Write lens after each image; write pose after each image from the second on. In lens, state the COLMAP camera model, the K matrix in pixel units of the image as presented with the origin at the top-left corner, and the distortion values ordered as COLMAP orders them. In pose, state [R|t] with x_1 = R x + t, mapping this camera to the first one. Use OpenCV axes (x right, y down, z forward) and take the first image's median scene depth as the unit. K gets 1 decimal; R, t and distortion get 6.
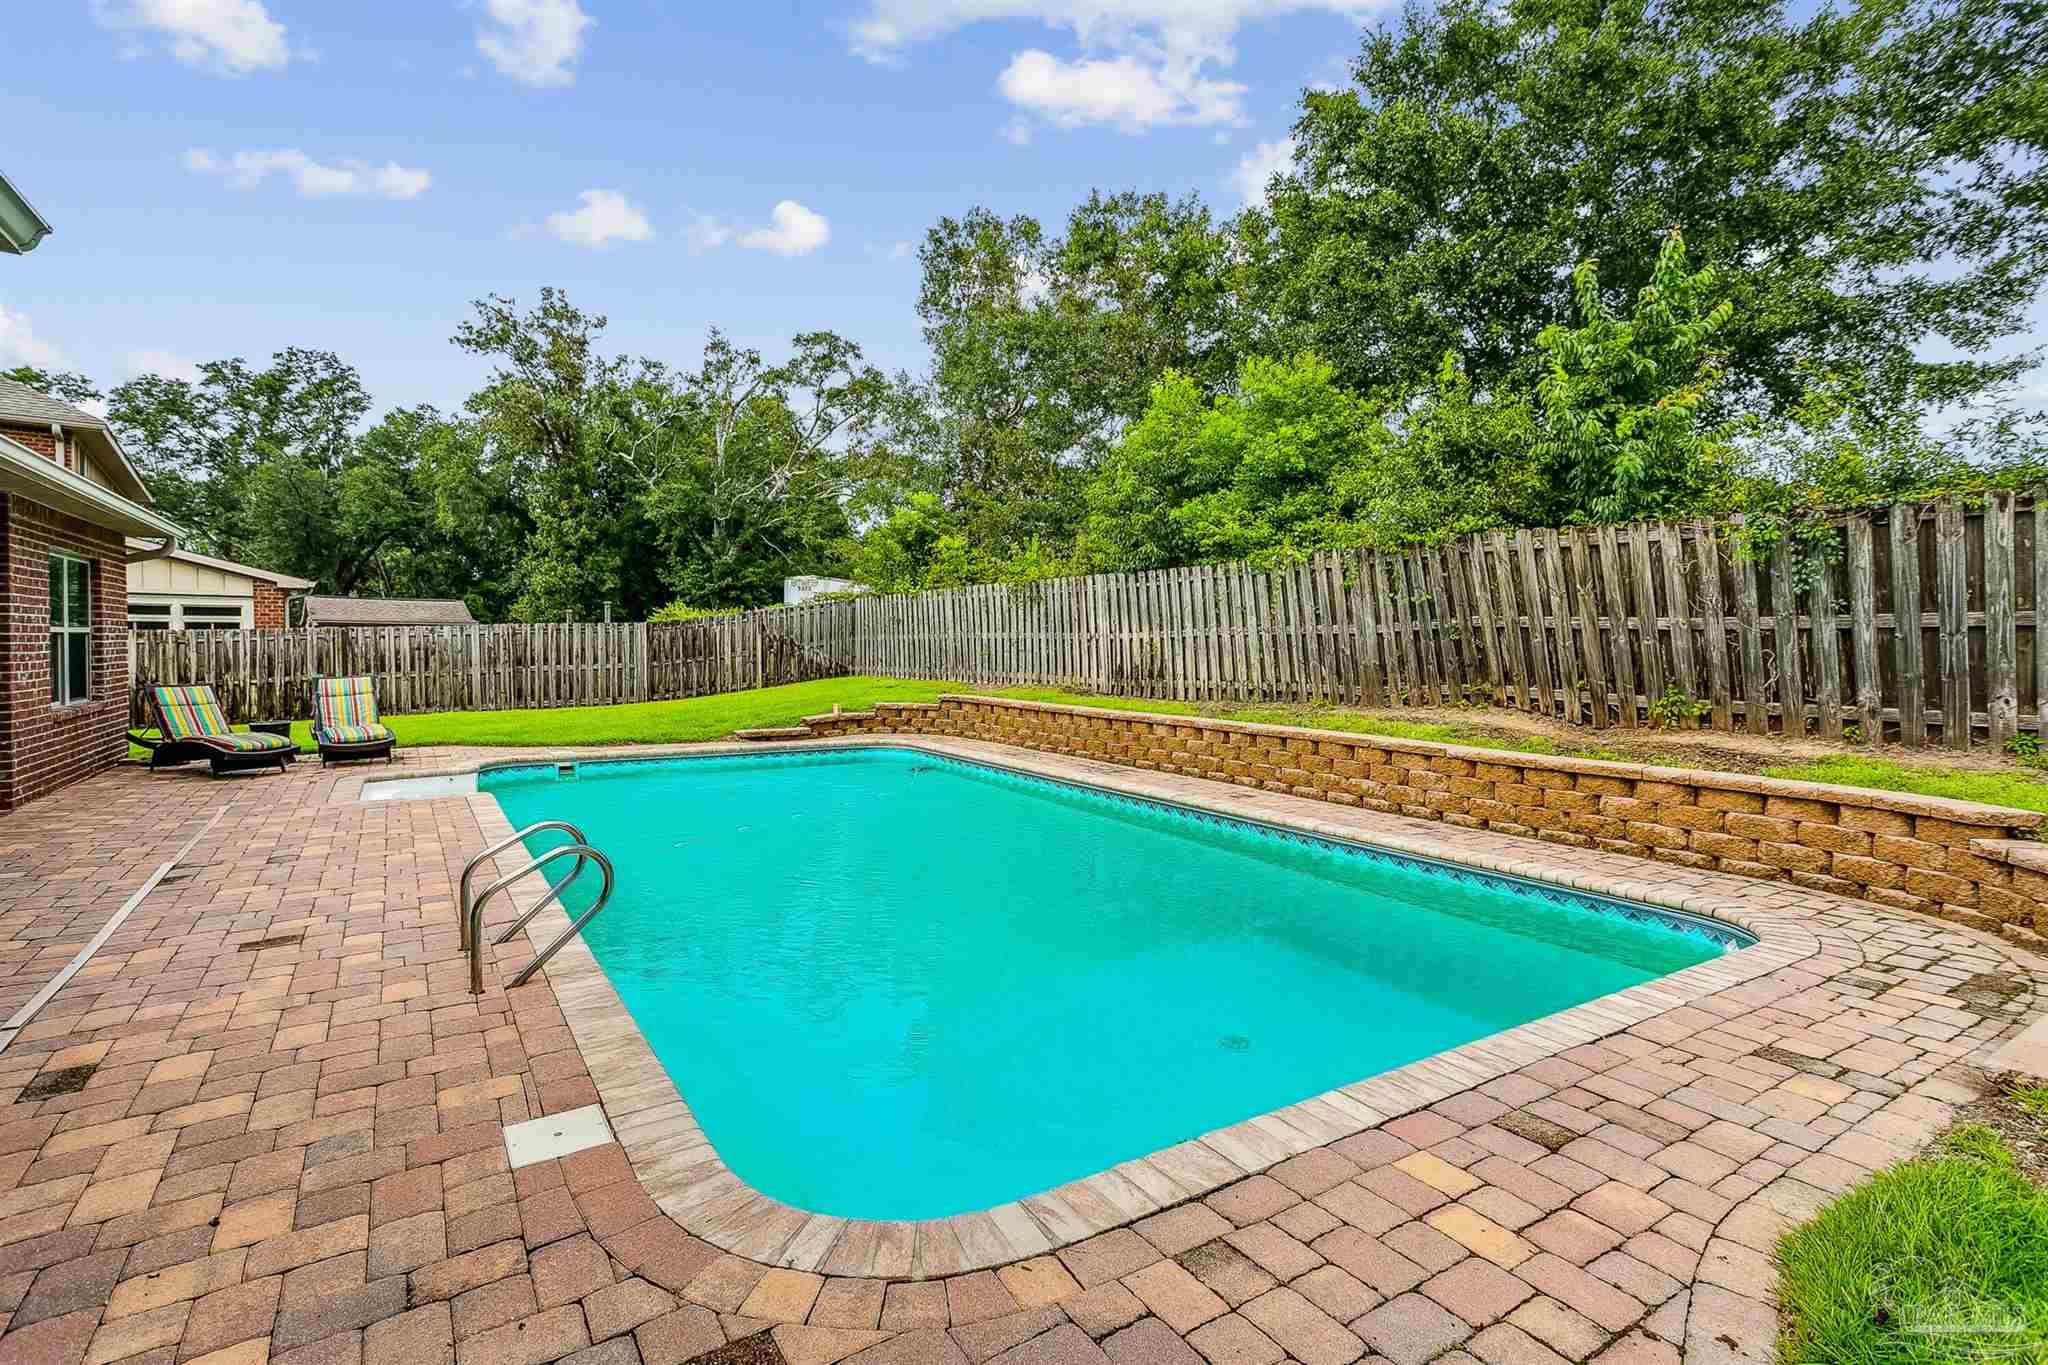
lens RADIAL K [[976.4, 0, 1011.4], [0, 976.4, 668.6], [0, 0, 1]] dist [0.002561, 0.000994]
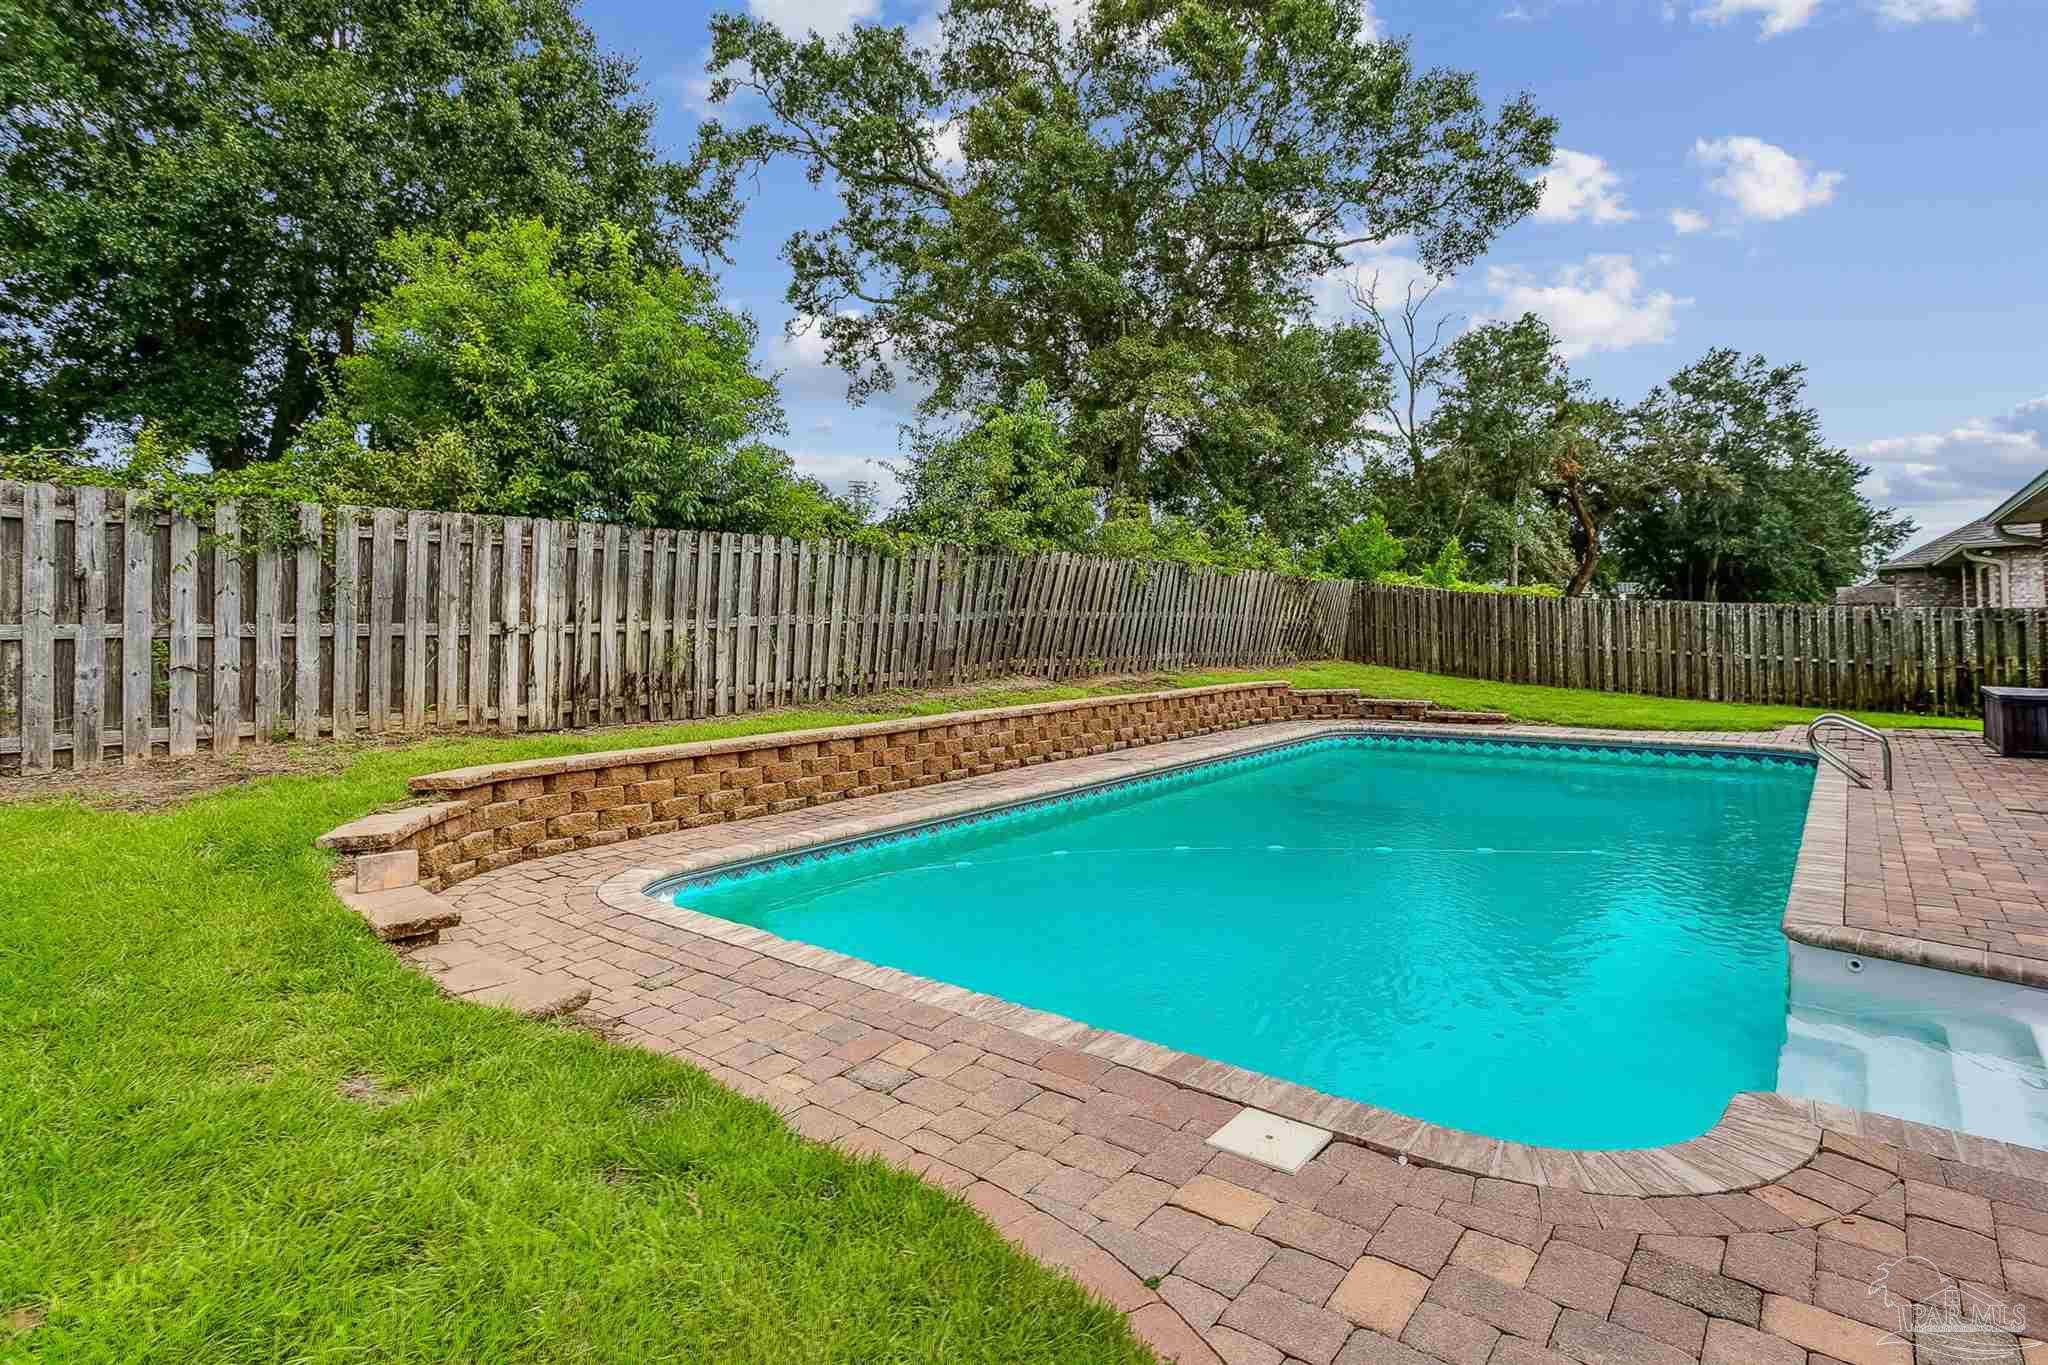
lens RADIAL K [[976.4, 0, 1026.1], [0, 976.4, 682.6], [0, 0, 1]] dist [0.002561, 0.000994]
pose [[-0.307080, -0.042528, 0.950733, -0.589942], [0.052726, 0.996706, 0.061615, -0.024716], [-0.950222, 0.069048, -0.303826, 1.010169]]
